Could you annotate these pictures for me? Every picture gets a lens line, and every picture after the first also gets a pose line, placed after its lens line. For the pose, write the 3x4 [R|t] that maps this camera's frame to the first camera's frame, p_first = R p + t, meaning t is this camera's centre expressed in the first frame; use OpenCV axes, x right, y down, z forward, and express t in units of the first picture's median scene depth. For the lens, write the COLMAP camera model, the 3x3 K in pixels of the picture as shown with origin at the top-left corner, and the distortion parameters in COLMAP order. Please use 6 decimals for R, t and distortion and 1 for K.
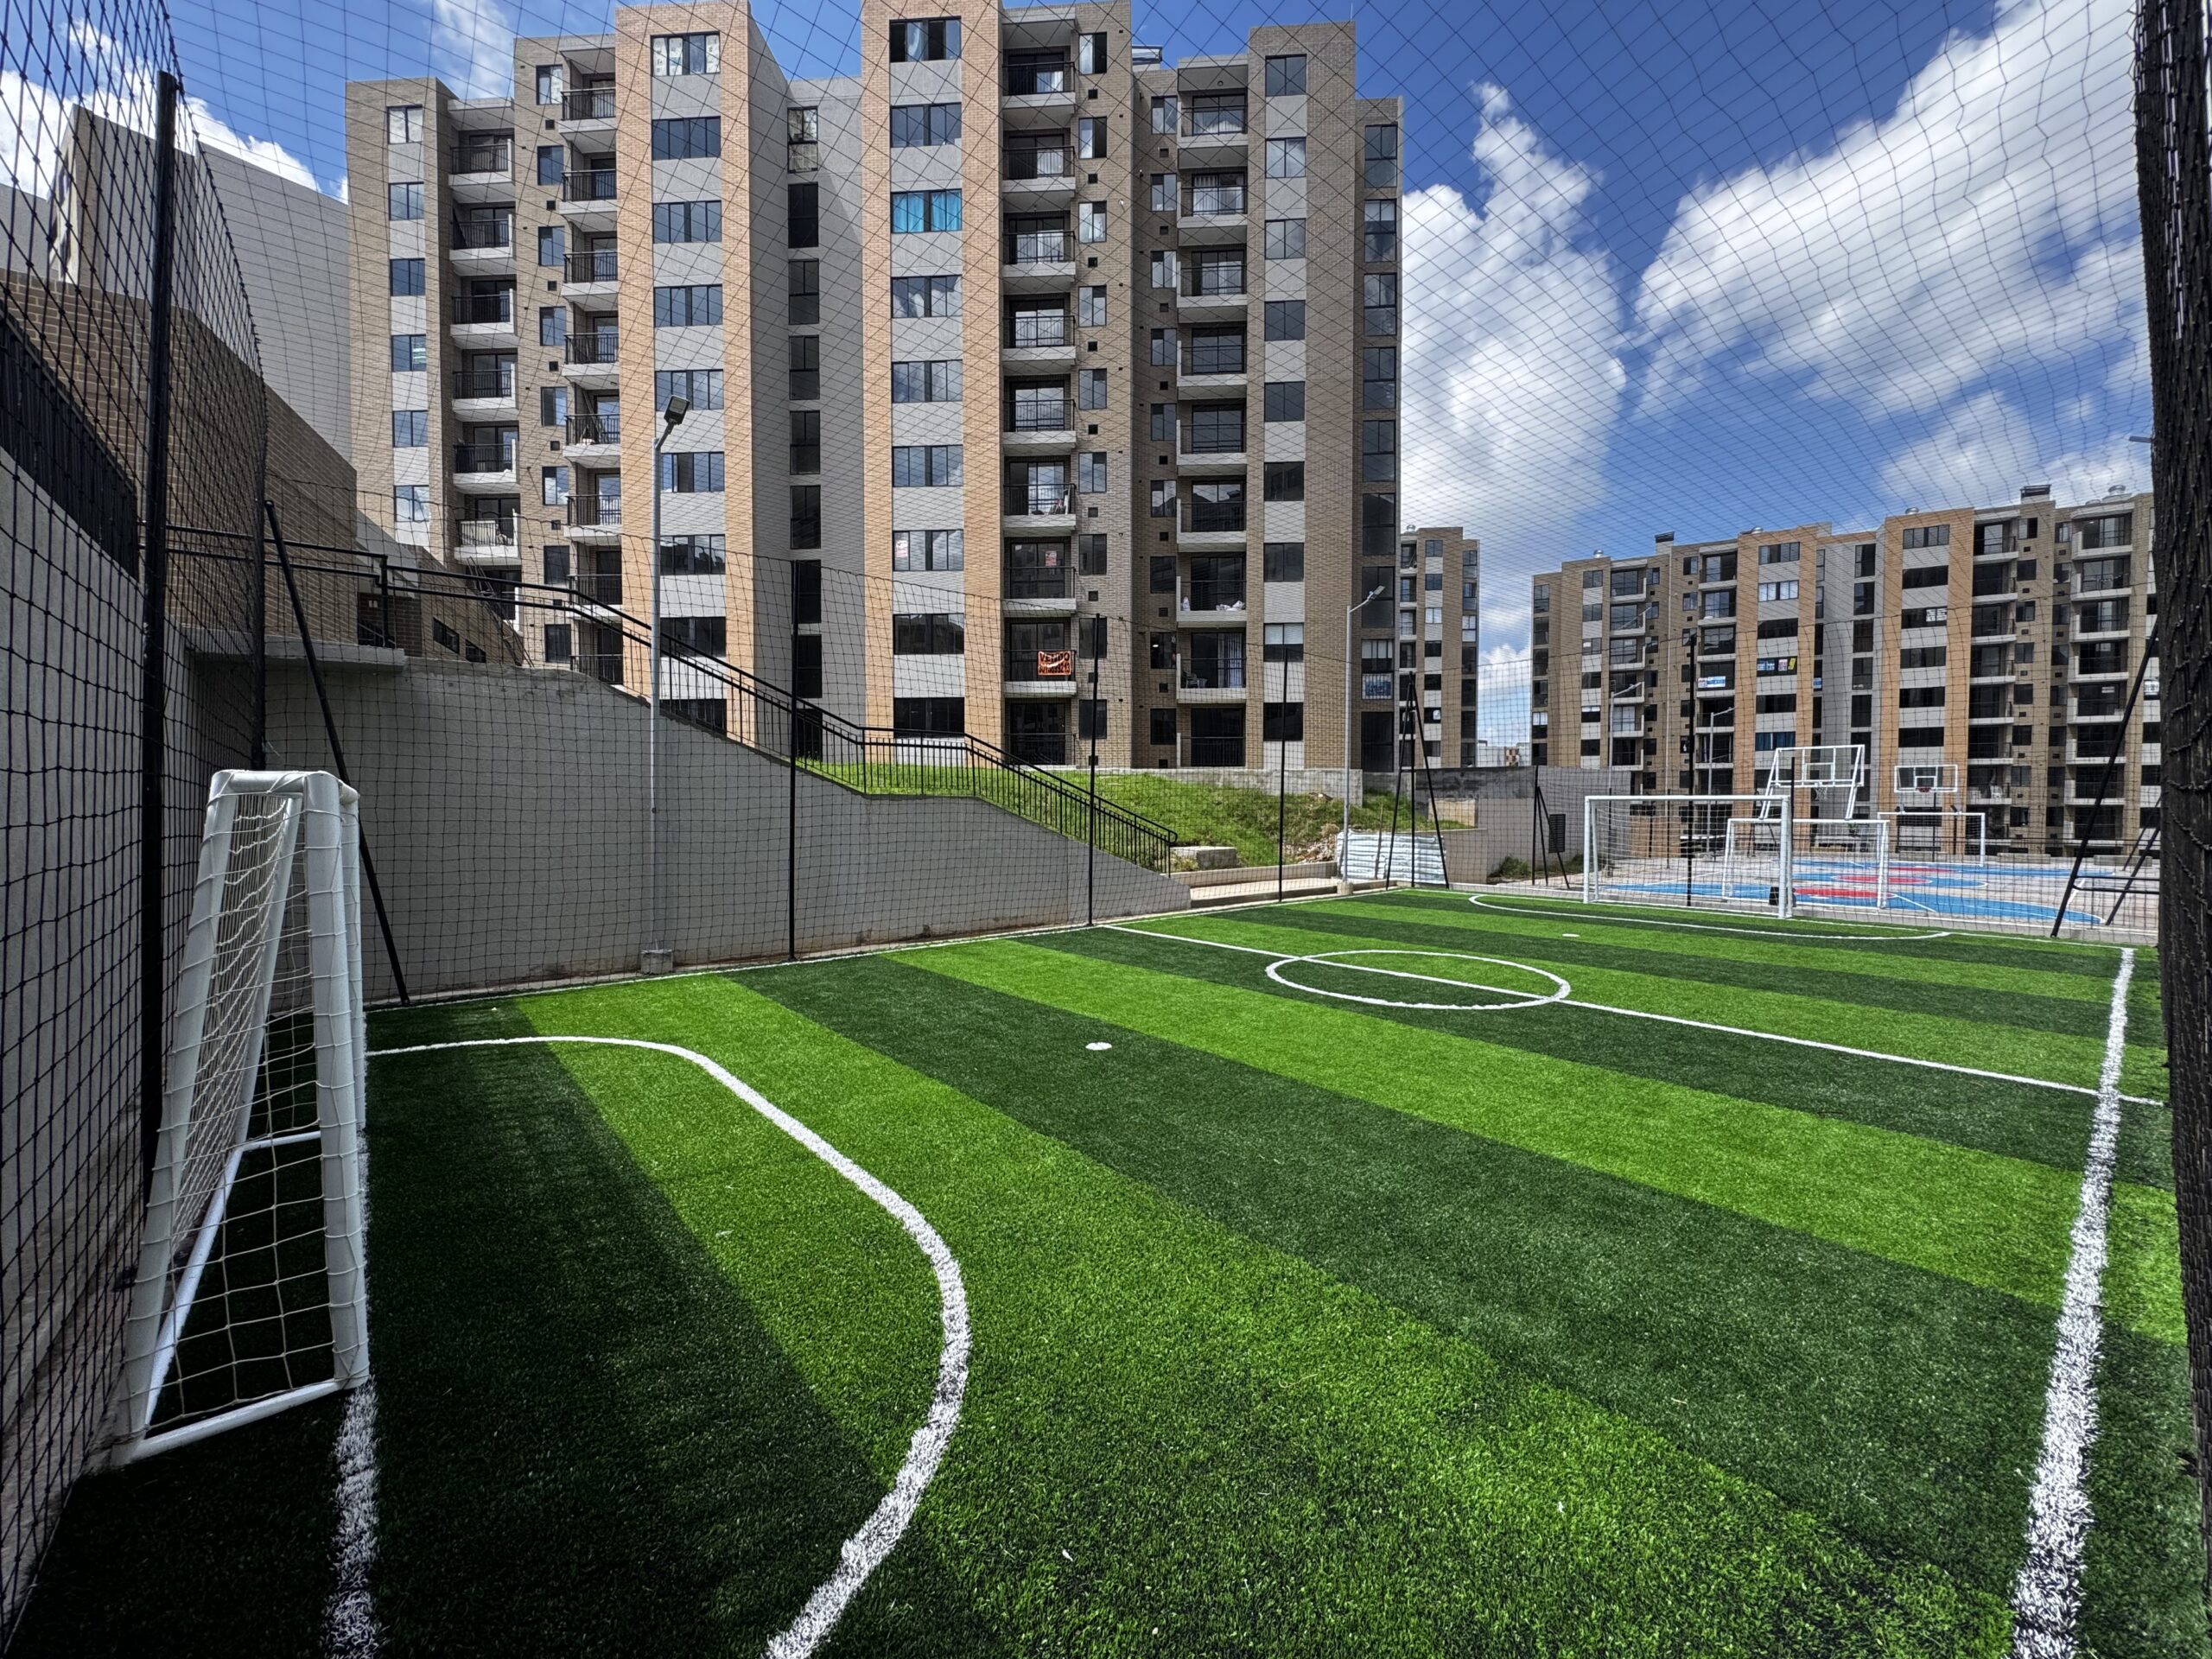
lens RADIAL K [[880.7, 0, 1101.2], [0, 880.7, 835.3], [0, 0, 1]] dist [-0.004056, 0.000541]
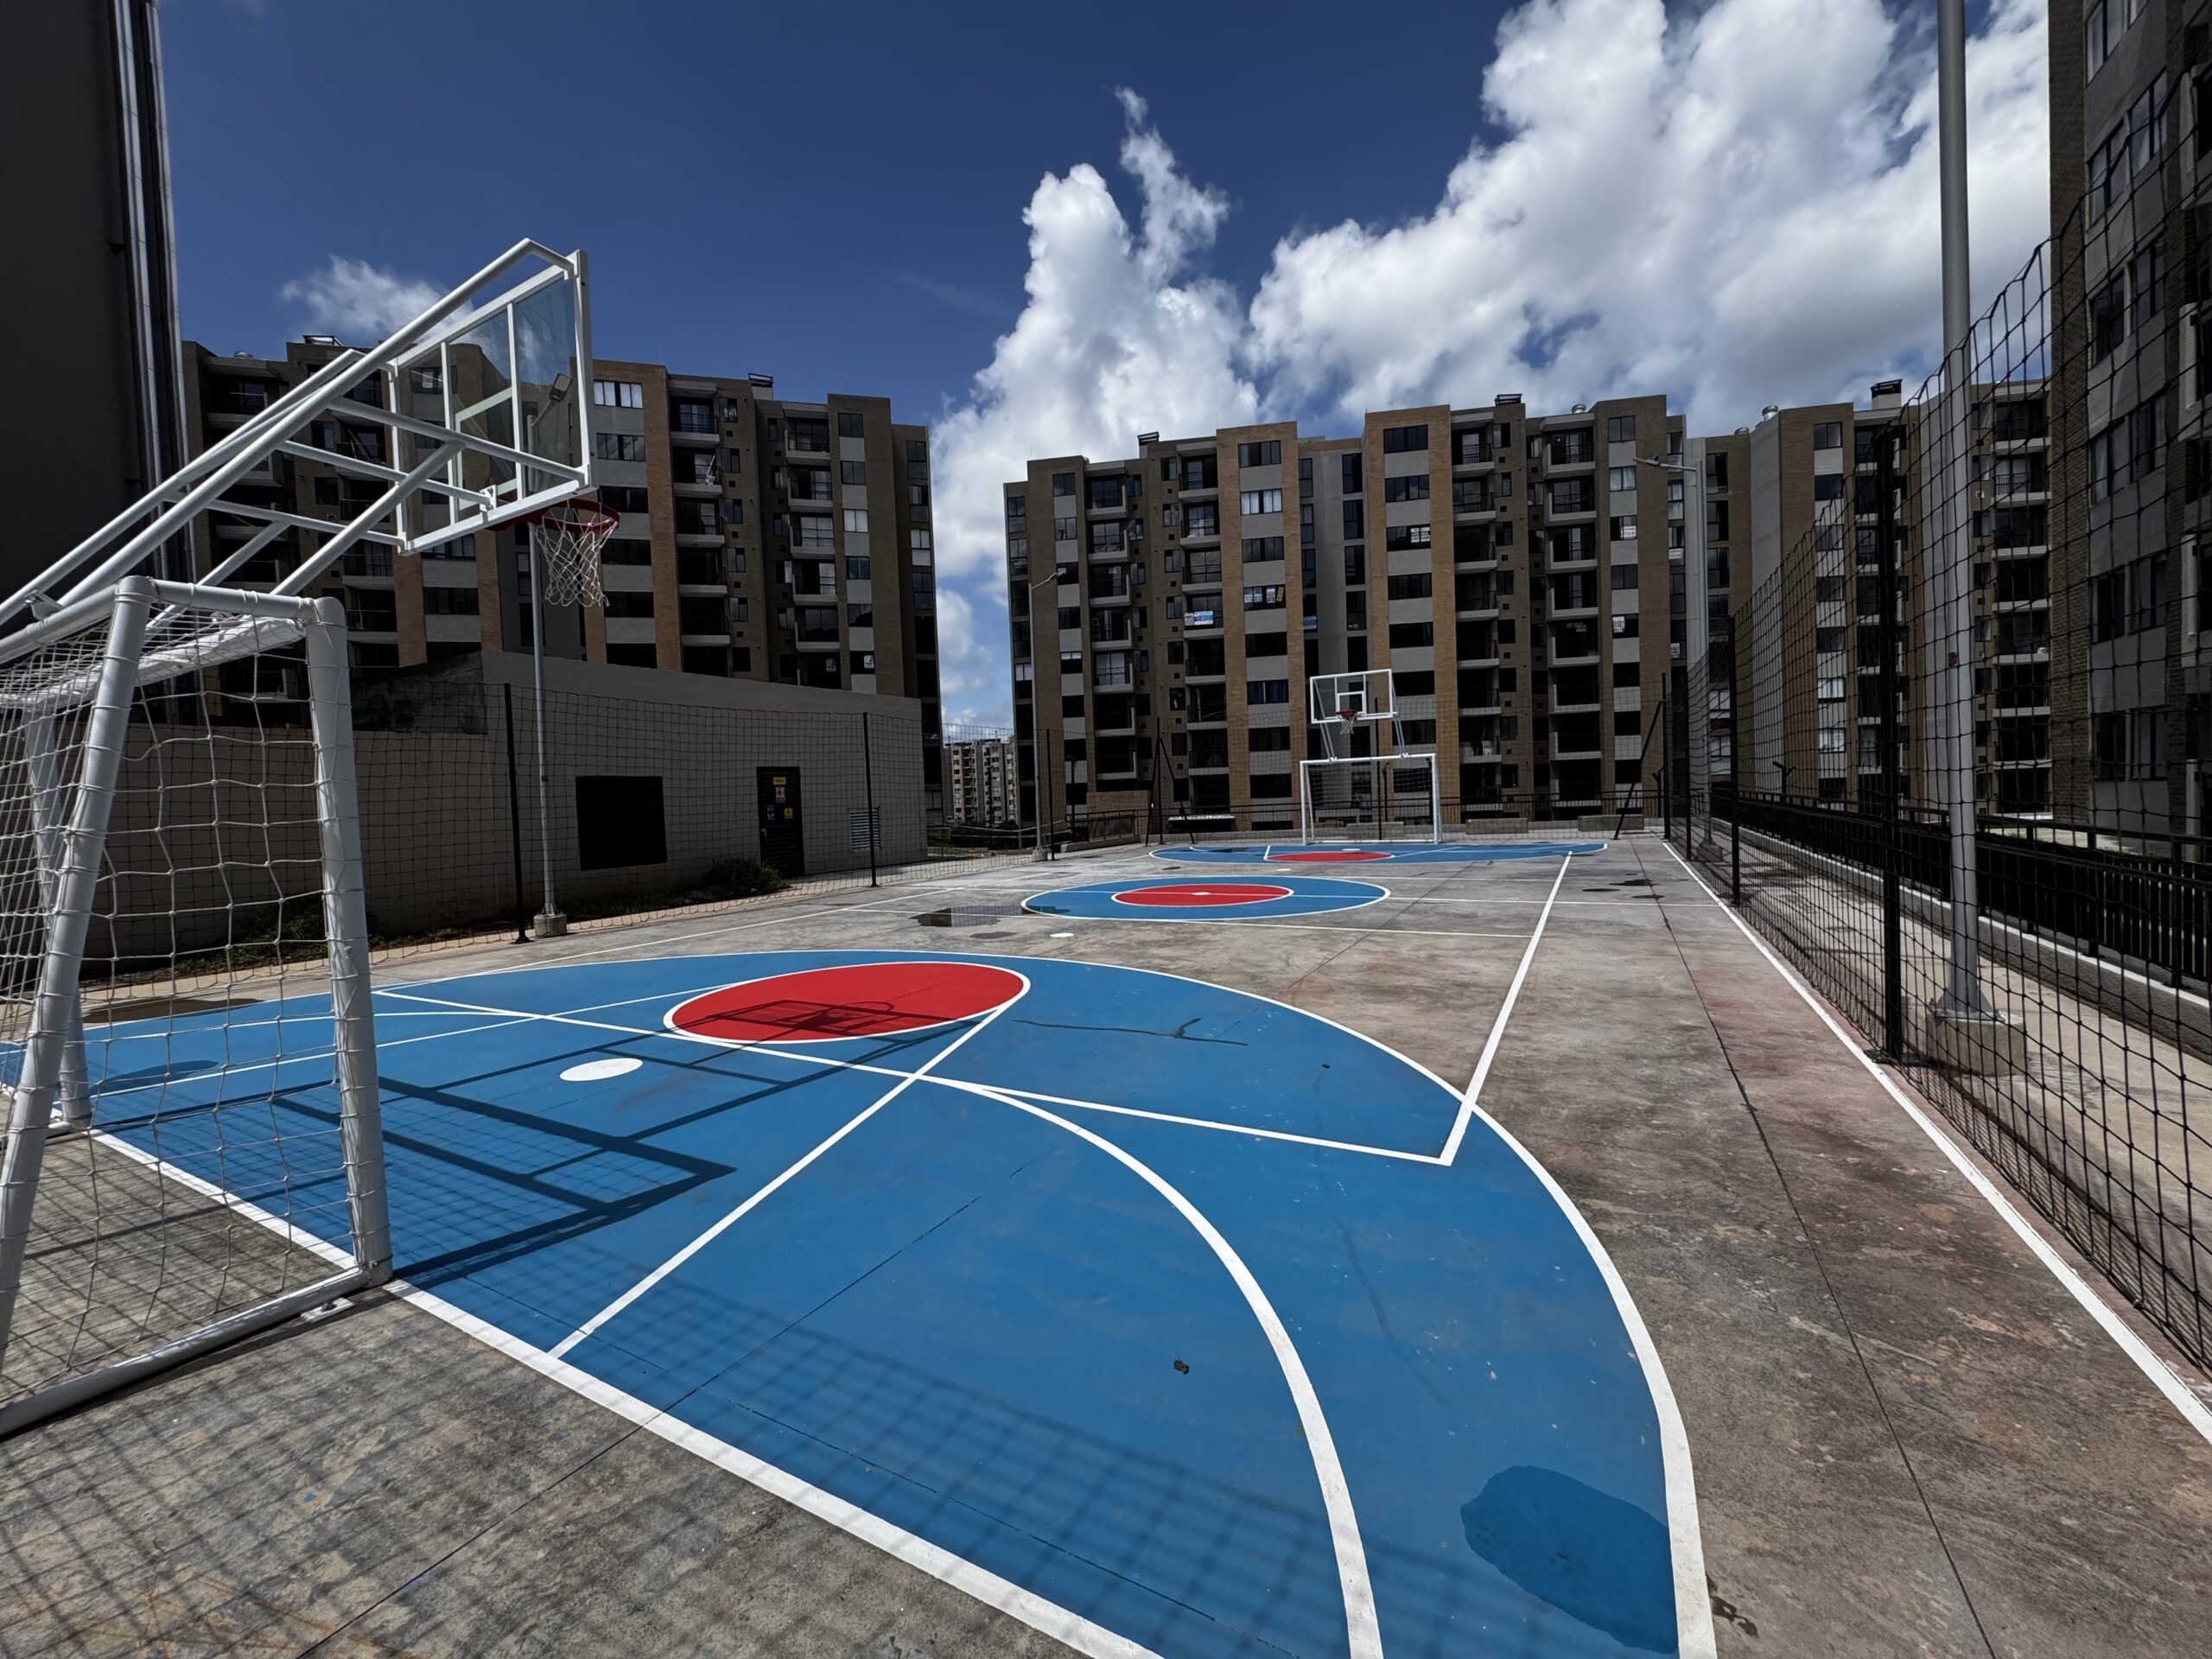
lens RADIAL K [[880.7, 0, 1108.4], [0, 880.7, 834.0], [0, 0, 1]] dist [-0.004056, 0.000541]
pose [[0.935793, -0.052688, 0.348590, 0.350461], [0.052666, 0.998567, 0.009547, 0.005142], [-0.348593, 0.009424, 0.937227, 0.309452]]
